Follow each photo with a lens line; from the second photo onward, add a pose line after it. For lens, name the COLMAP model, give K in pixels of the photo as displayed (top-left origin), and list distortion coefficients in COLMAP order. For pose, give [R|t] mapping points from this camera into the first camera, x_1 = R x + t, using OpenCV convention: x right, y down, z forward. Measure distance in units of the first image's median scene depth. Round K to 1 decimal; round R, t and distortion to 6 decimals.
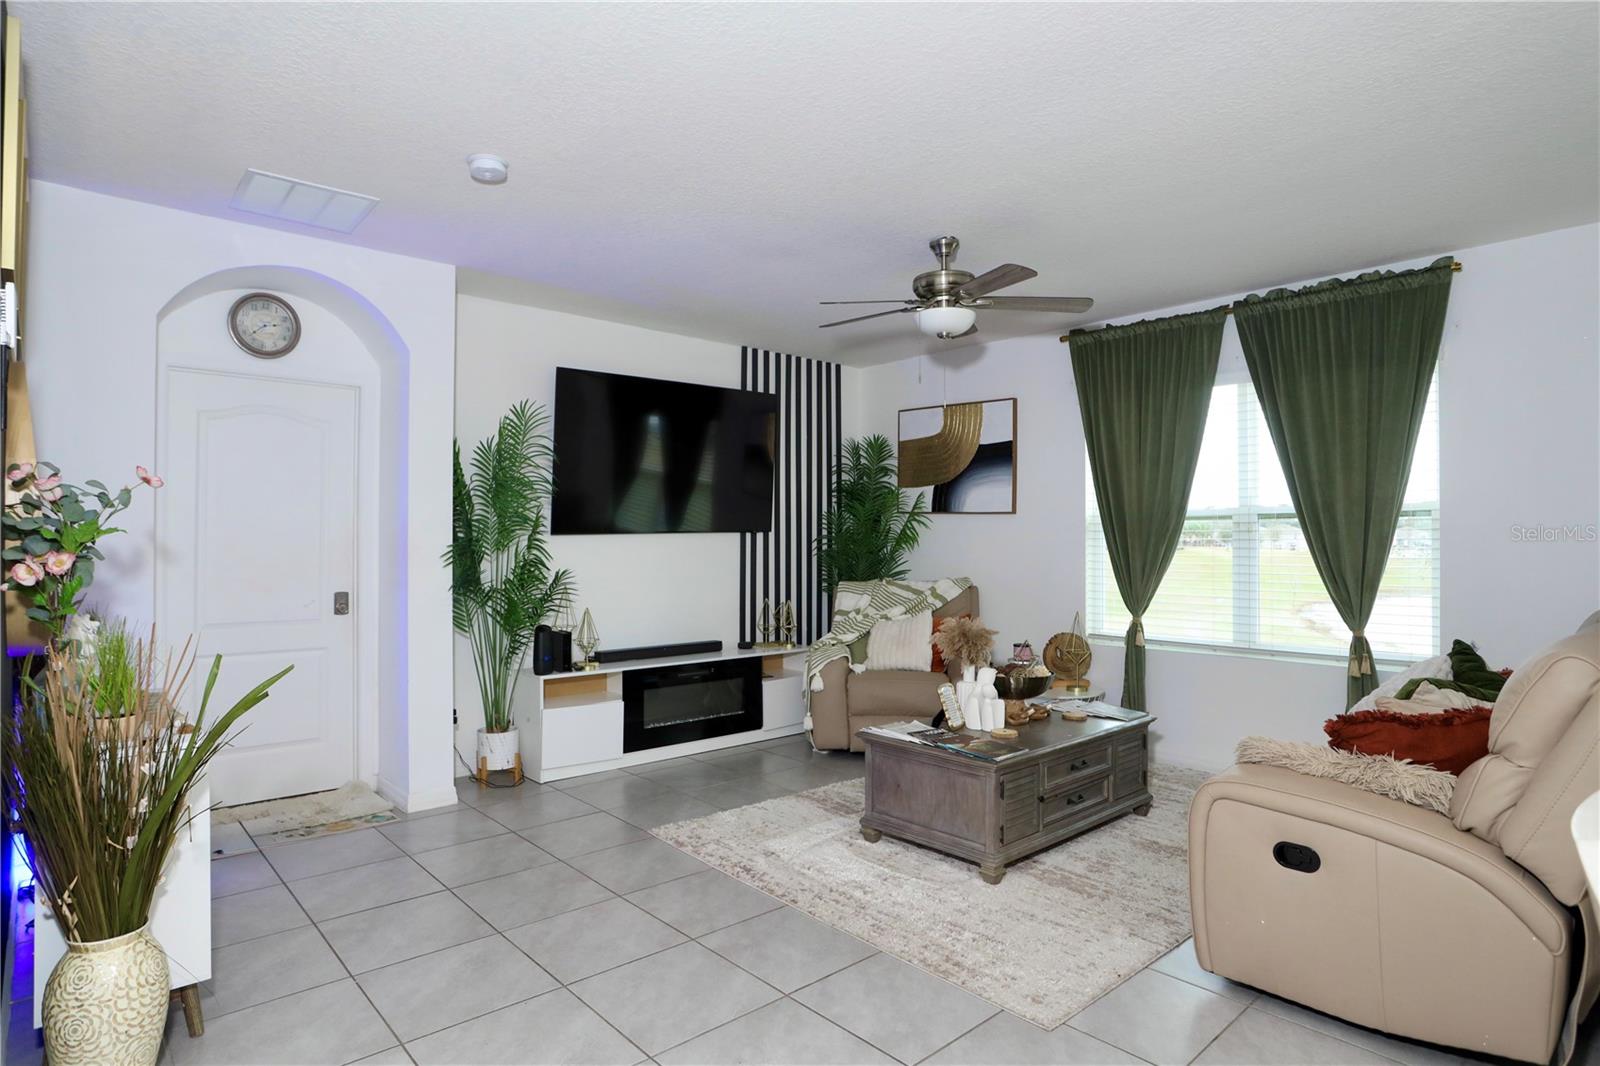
lens RADIAL K [[871.7, 0, 790.2], [0, 871.7, 528.2], [0, 0, 1]] dist [-0.076469, 0.061555]
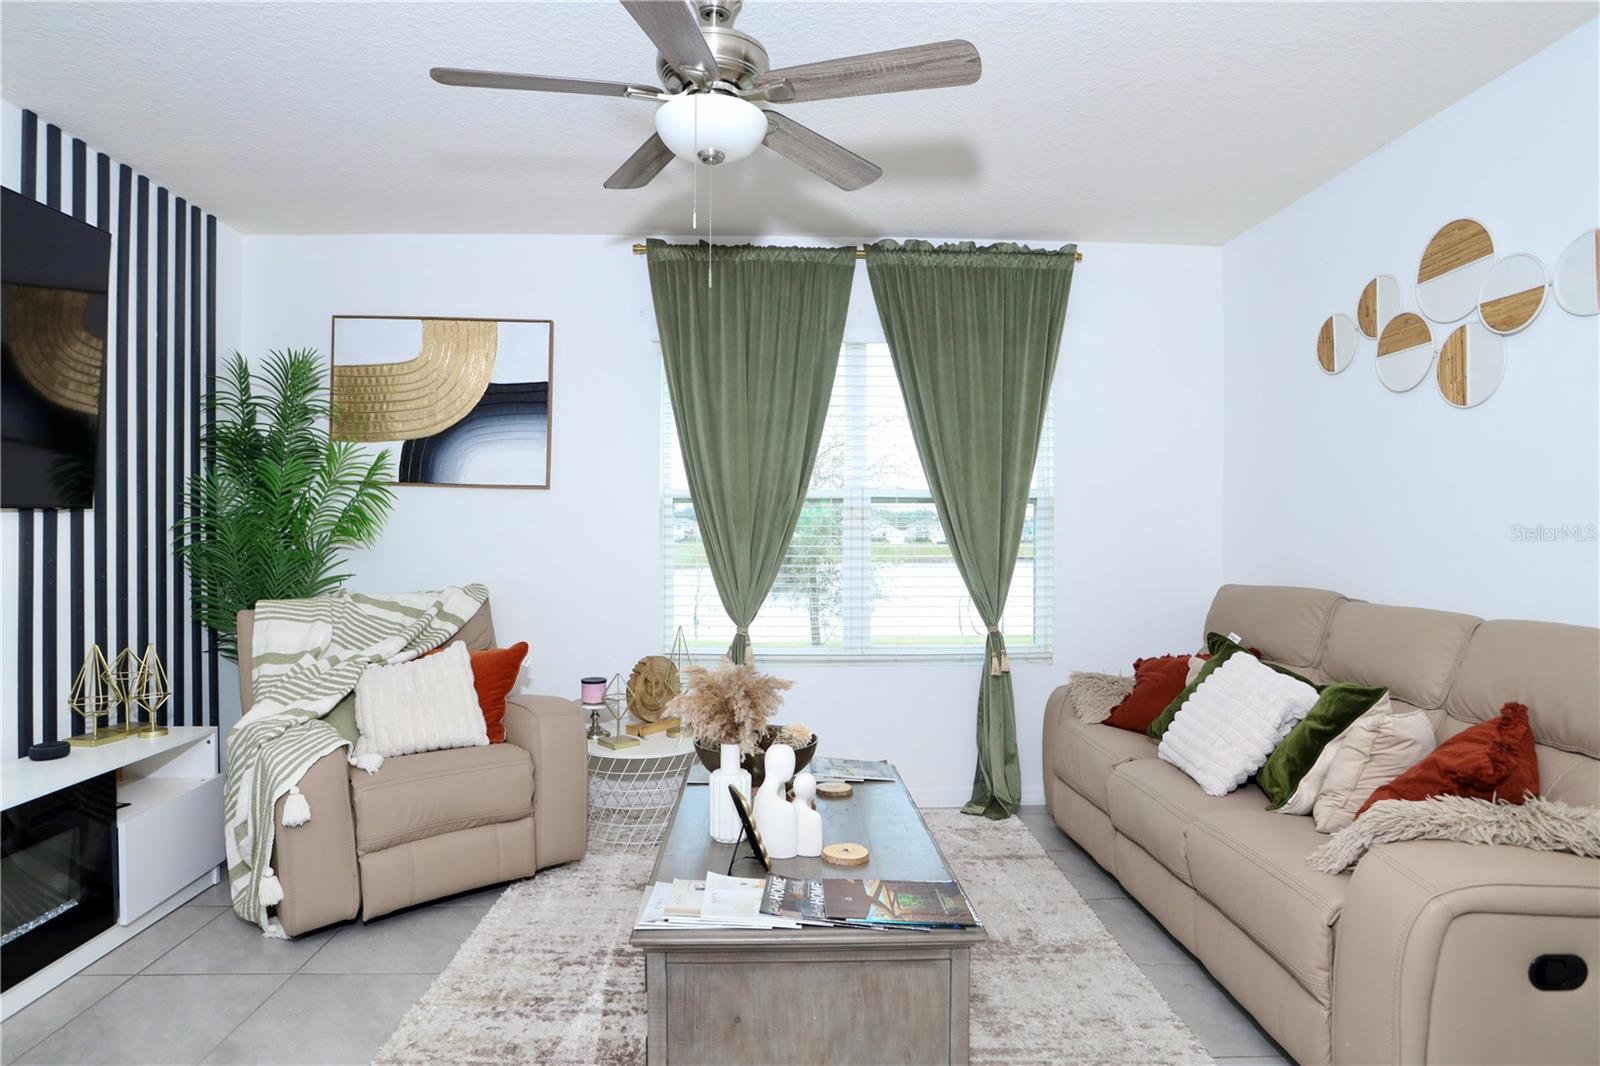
lens RADIAL K [[871.7, 0, 790.2], [0, 871.7, 528.2], [0, 0, 1]] dist [-0.076469, 0.061555]
pose [[0.644140, -0.005730, 0.764886, -0.147519], [-0.012356, 0.999764, 0.017895, 0.000080], [-0.764808, -0.020978, 0.643917, 0.409138]]
